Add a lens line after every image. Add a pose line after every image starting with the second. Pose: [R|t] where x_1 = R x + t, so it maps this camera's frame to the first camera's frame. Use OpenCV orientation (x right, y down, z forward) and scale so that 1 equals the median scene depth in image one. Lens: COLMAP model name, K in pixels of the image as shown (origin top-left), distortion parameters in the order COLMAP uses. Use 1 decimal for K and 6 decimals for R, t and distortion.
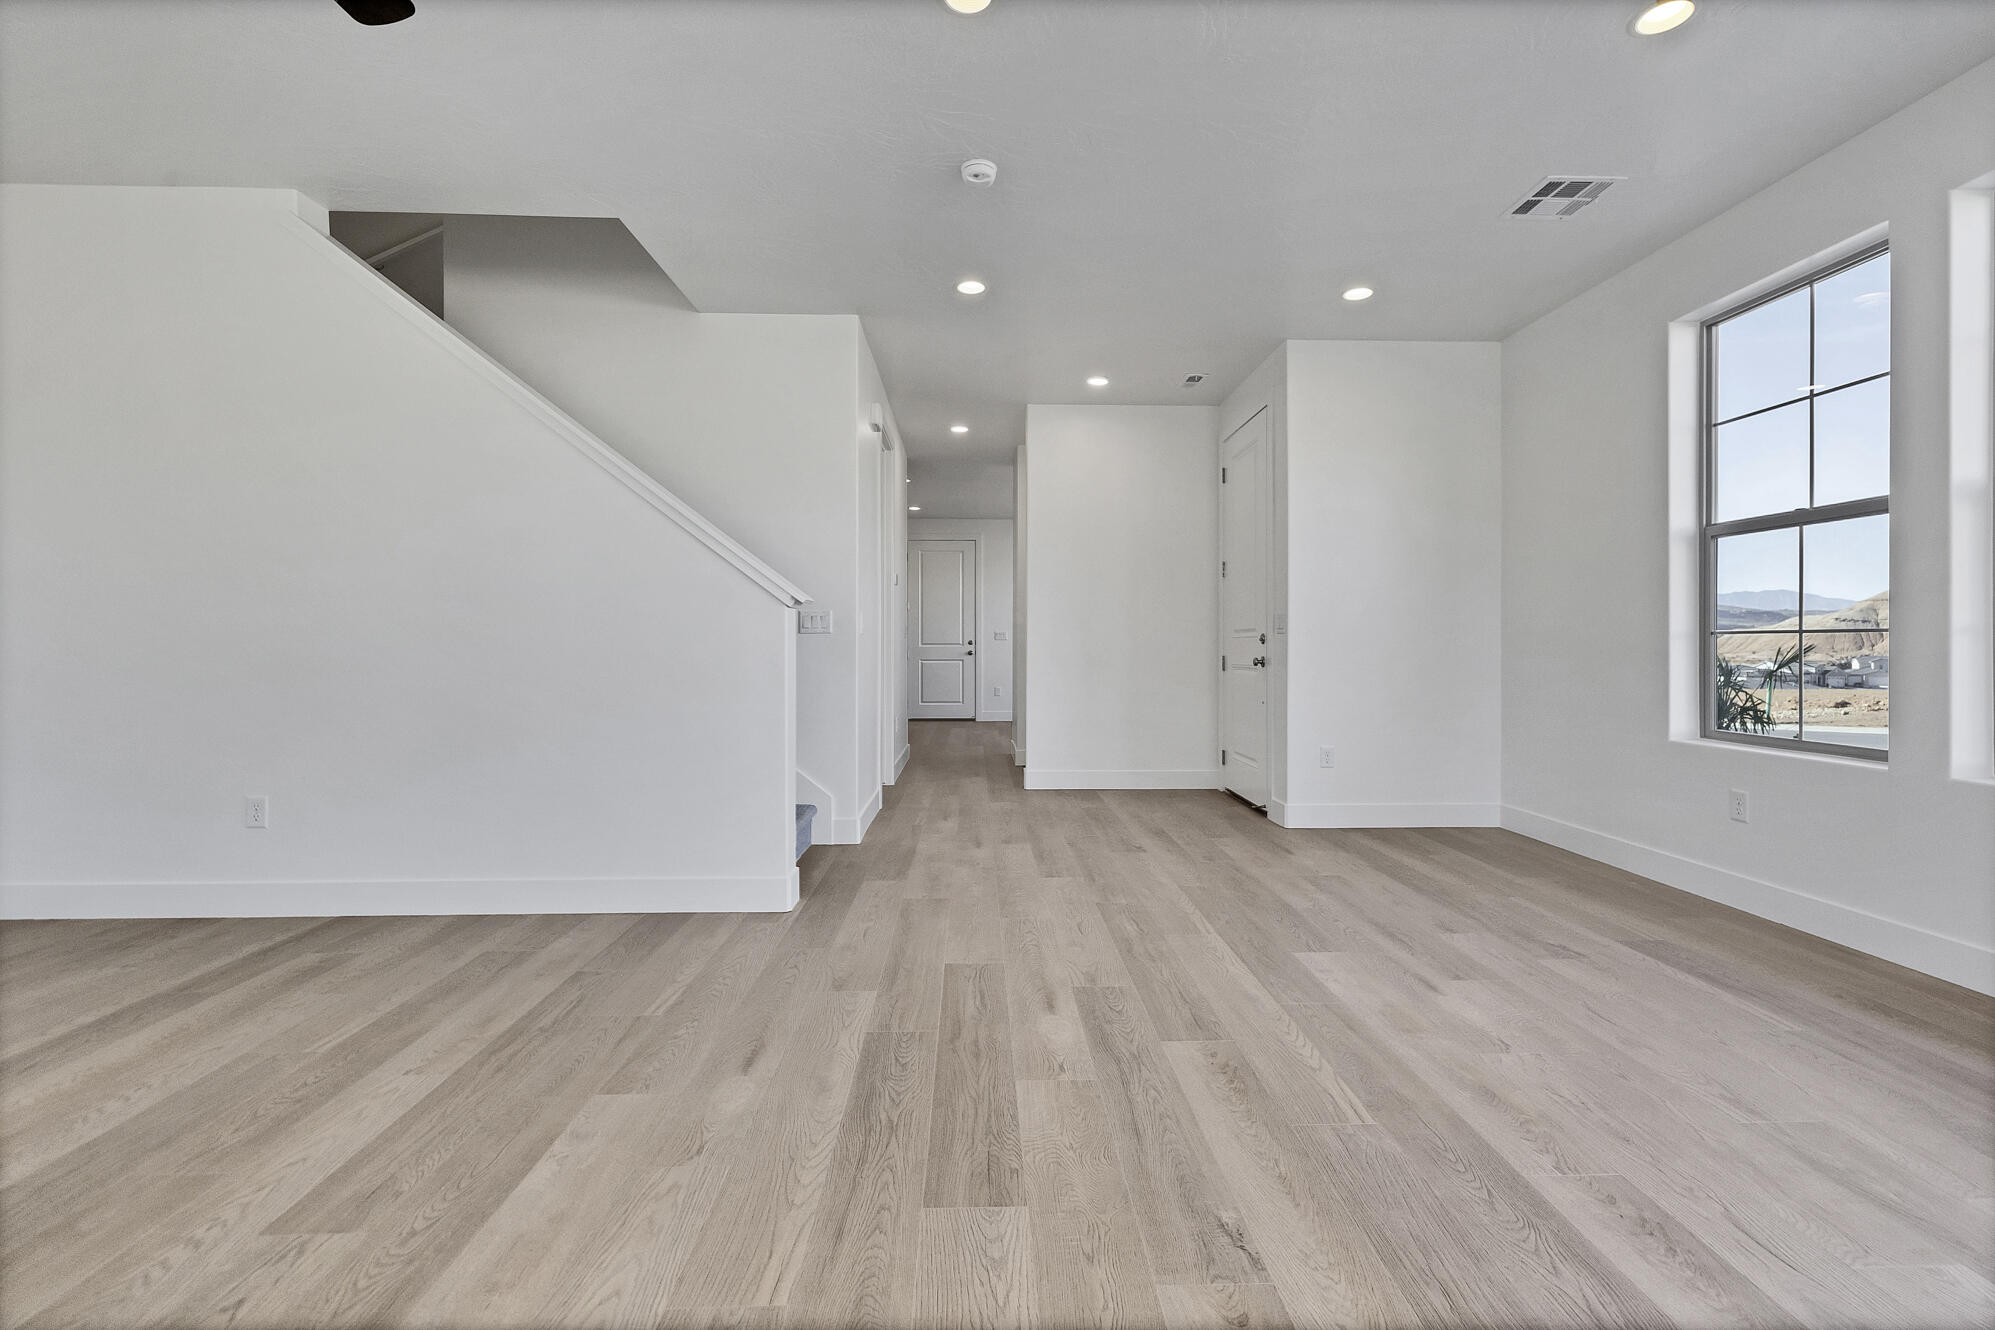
lens RADIAL K [[870.2, 0, 989.0], [0, 870.2, 640.6], [0, 0, 1]] dist [0.001820, 0.000460]
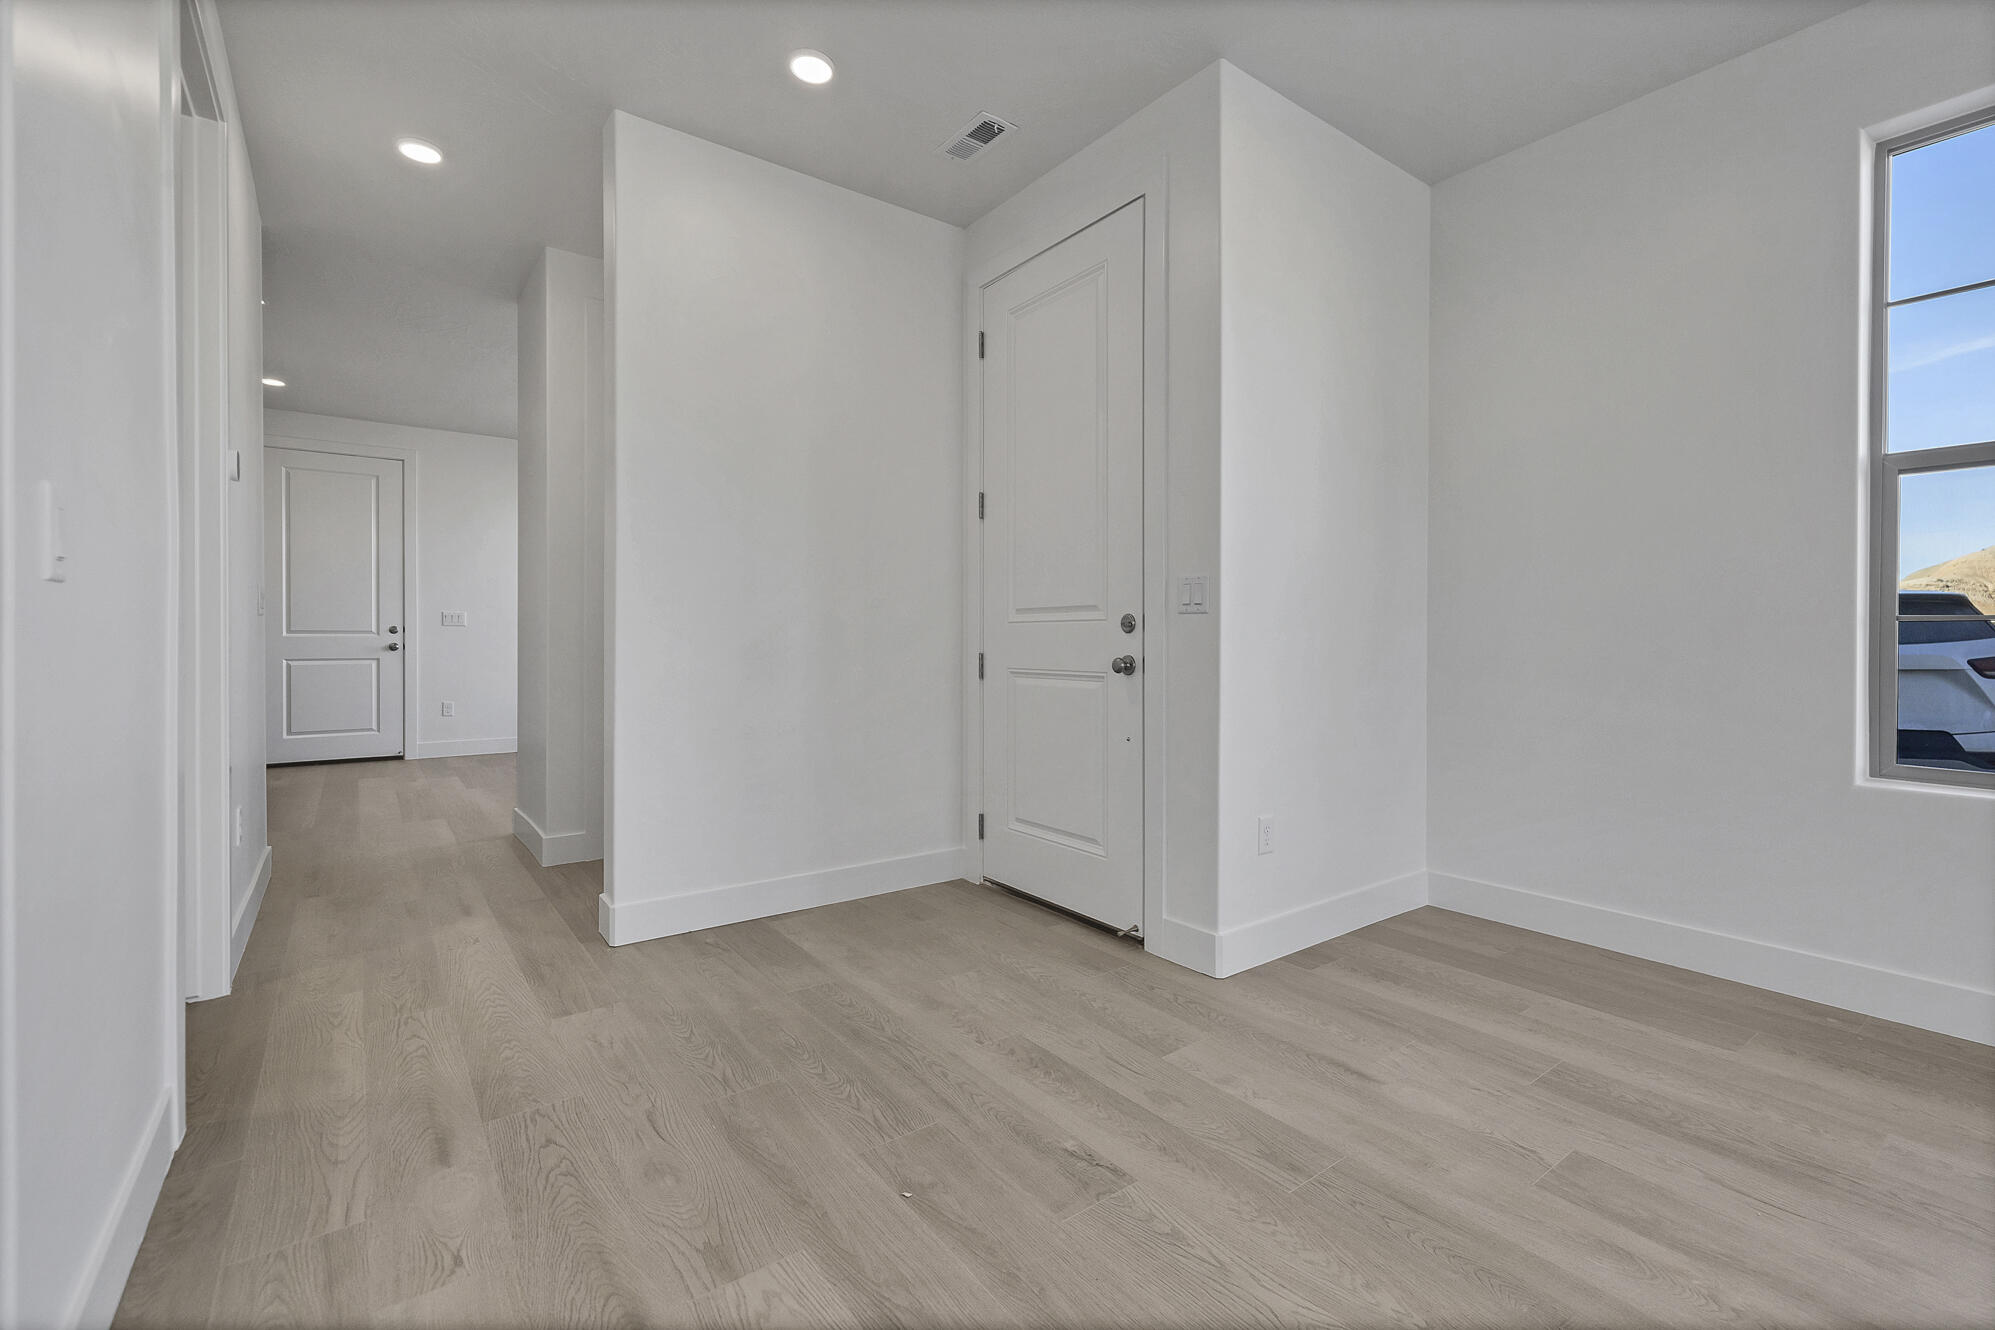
lens RADIAL K [[870.2, 0, 1014.6], [0, 870.2, 642.2], [0, 0, 1]] dist [0.001820, 0.000460]
pose [[0.808303, -0.002550, 0.588761, -0.095792], [-0.005295, 0.999919, 0.011600, 0.005142], [-0.588743, -0.012494, 0.808224, 0.848769]]
